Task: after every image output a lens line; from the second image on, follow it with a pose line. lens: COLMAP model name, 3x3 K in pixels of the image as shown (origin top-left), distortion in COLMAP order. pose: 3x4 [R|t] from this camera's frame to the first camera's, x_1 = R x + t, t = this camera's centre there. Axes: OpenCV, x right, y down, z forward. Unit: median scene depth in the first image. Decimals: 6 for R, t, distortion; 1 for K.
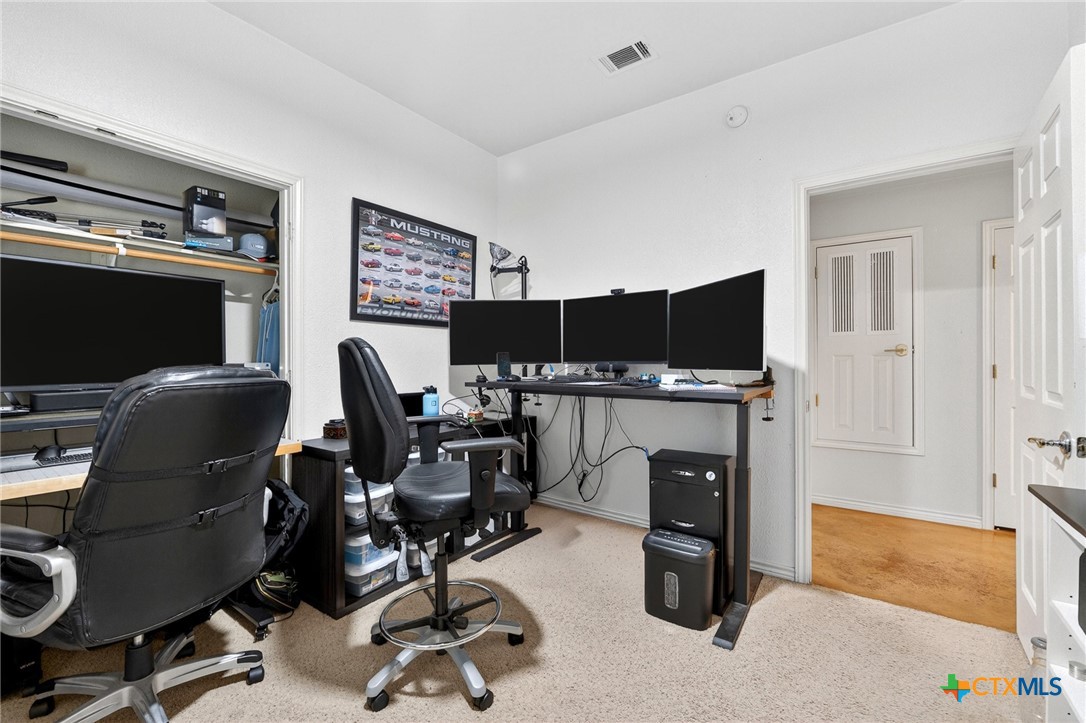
lens RADIAL K [[465.1, 0, 538.3], [0, 465.1, 357.3], [0, 0, 1]] dist [-0.009460, -0.000011]
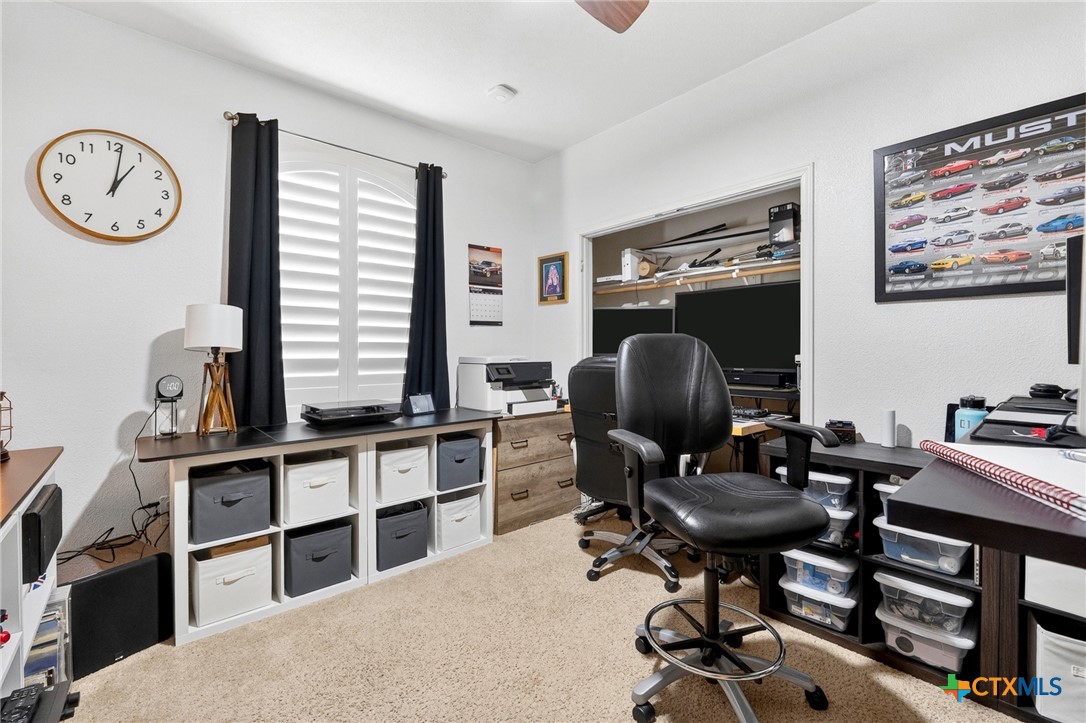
lens RADIAL K [[465.1, 0, 538.3], [0, 465.1, 357.3], [0, 0, 1]] dist [-0.009460, -0.000011]
pose [[-0.227800, 0.007948, -0.973676, 0.482663], [0.001922, 0.999968, 0.007713, 0.006531], [0.973706, -0.000114, -0.227808, 0.578559]]
